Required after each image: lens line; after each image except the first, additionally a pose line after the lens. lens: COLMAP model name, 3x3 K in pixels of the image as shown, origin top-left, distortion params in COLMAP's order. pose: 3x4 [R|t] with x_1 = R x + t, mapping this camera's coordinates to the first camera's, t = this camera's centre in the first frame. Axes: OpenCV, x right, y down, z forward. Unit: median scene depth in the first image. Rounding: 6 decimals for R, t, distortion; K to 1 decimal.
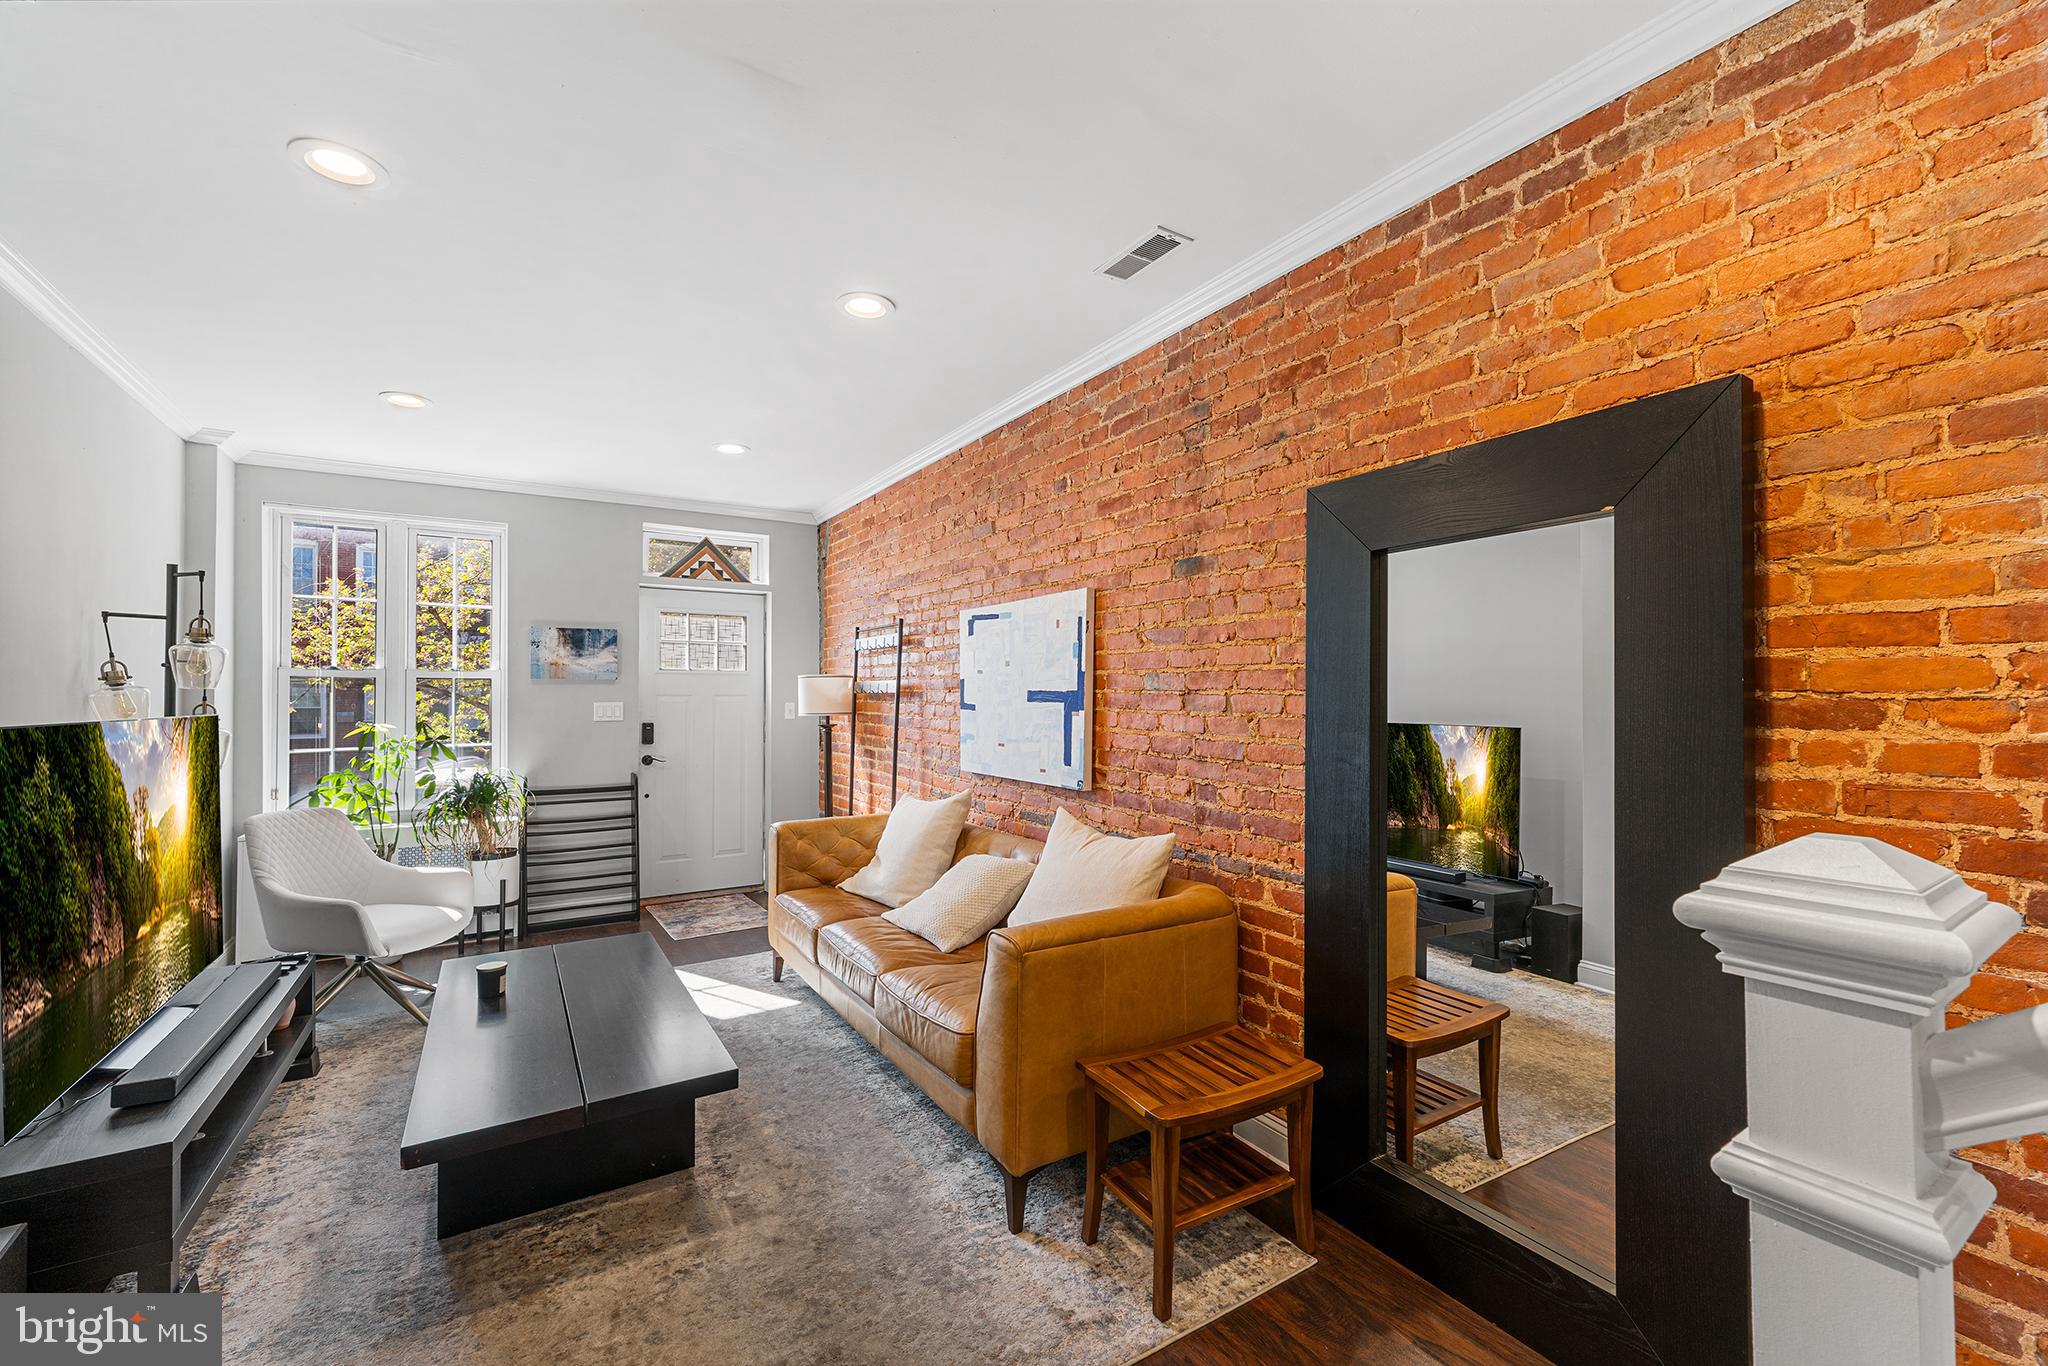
lens RADIAL K [[811.8, 0, 1019.4], [0, 811.8, 683.5], [0, 0, 1]] dist [0.000338, 0.000286]
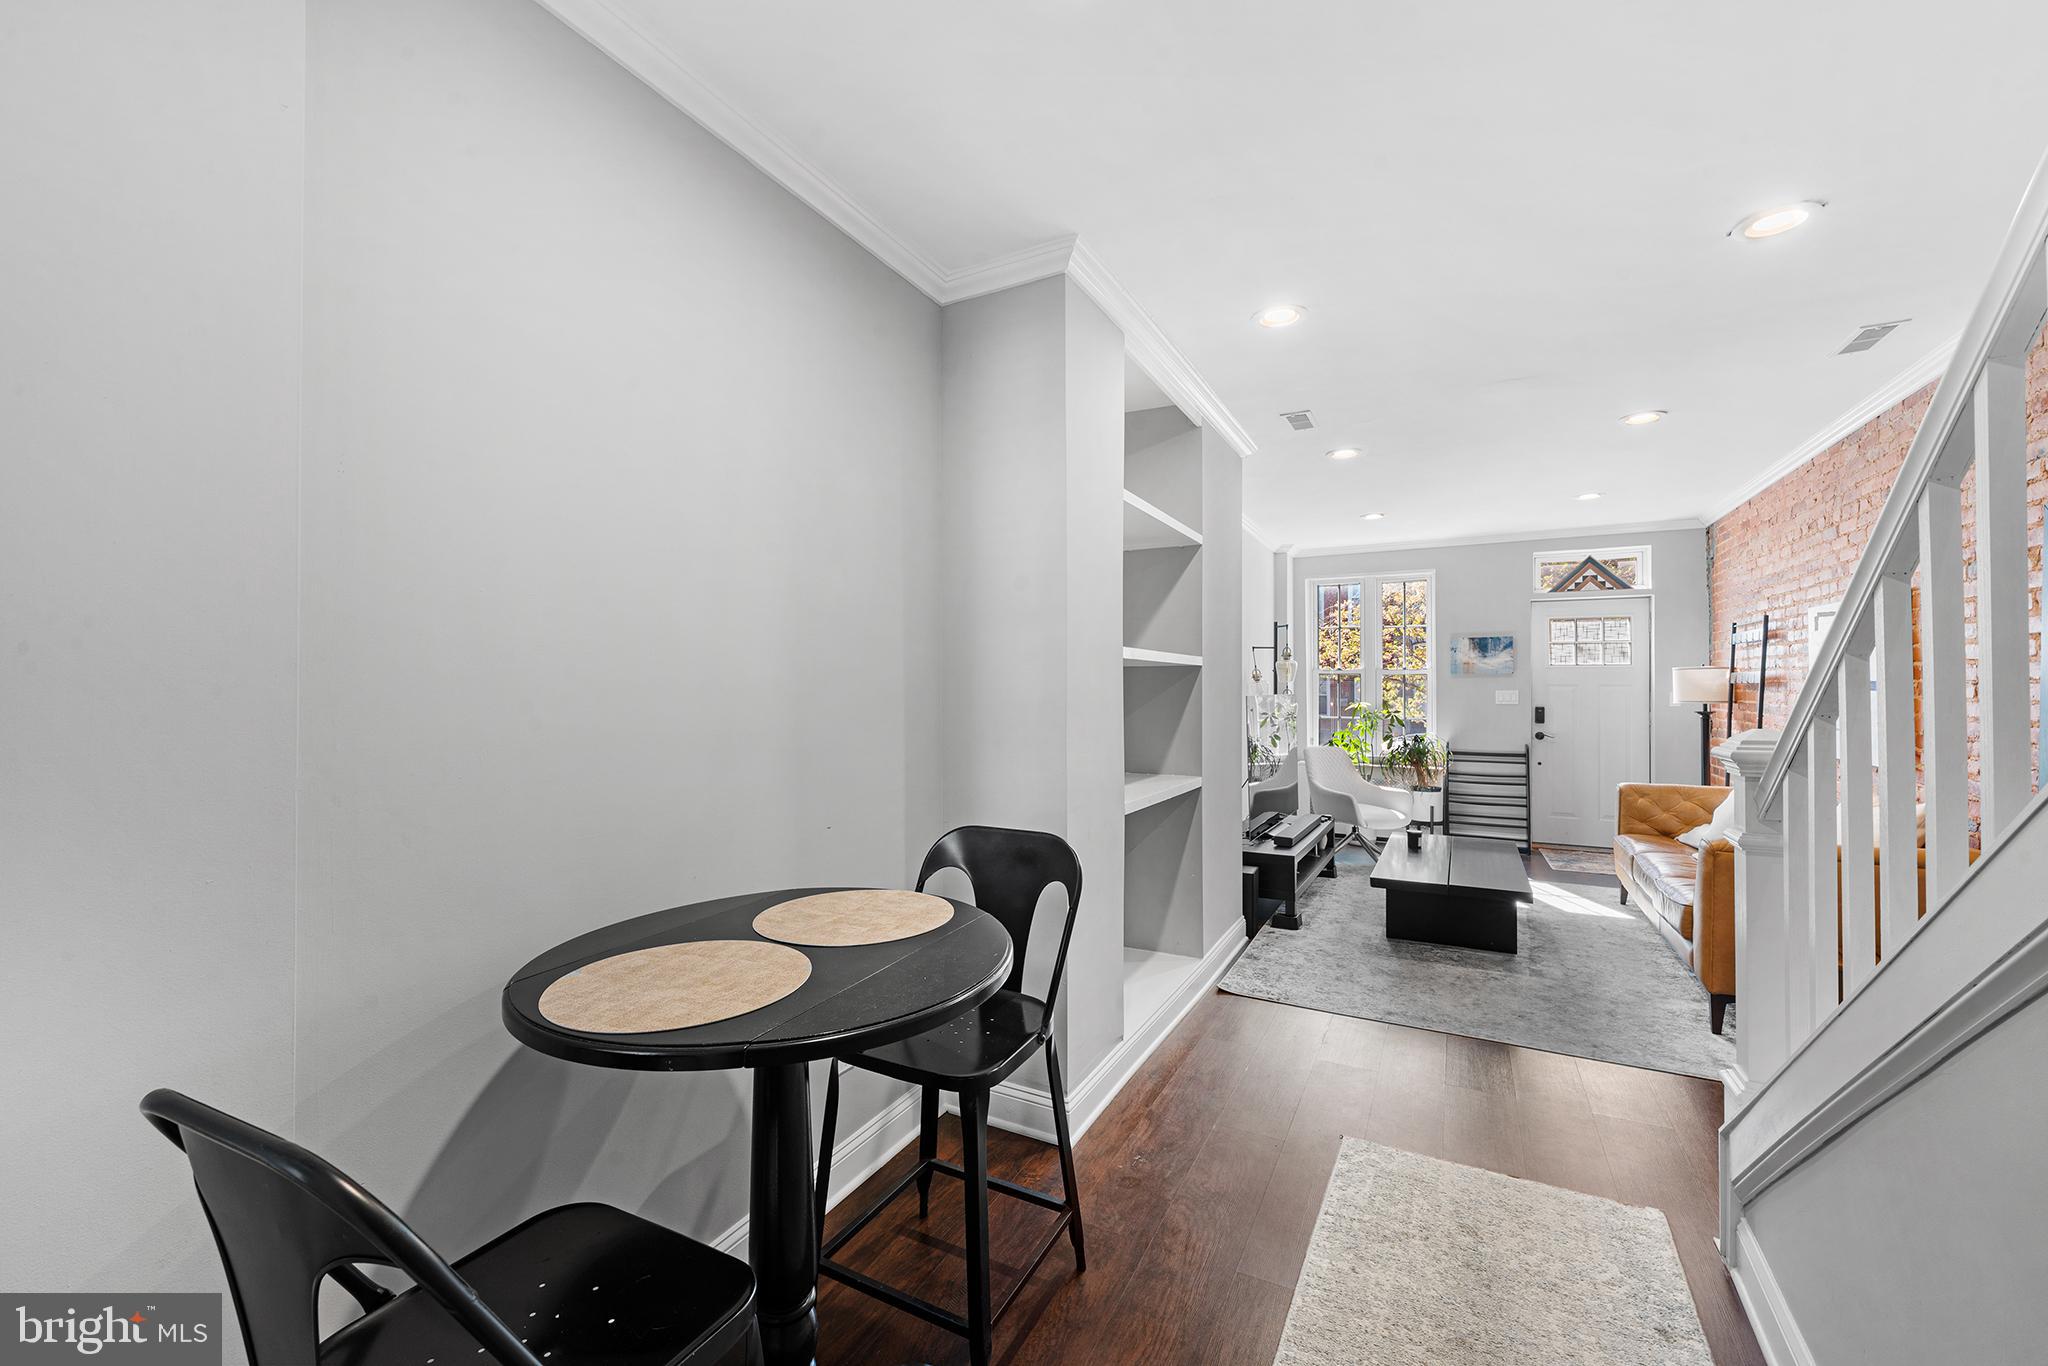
lens RADIAL K [[811.8, 0, 1019.4], [0, 811.8, 683.5], [0, 0, 1]] dist [0.000338, 0.000286]
pose [[0.480485, -0.003615, -0.876995, 0.323881], [0.013579, 0.999902, 0.003318, -0.004760], [0.876898, -0.013503, 0.480487, -0.403002]]
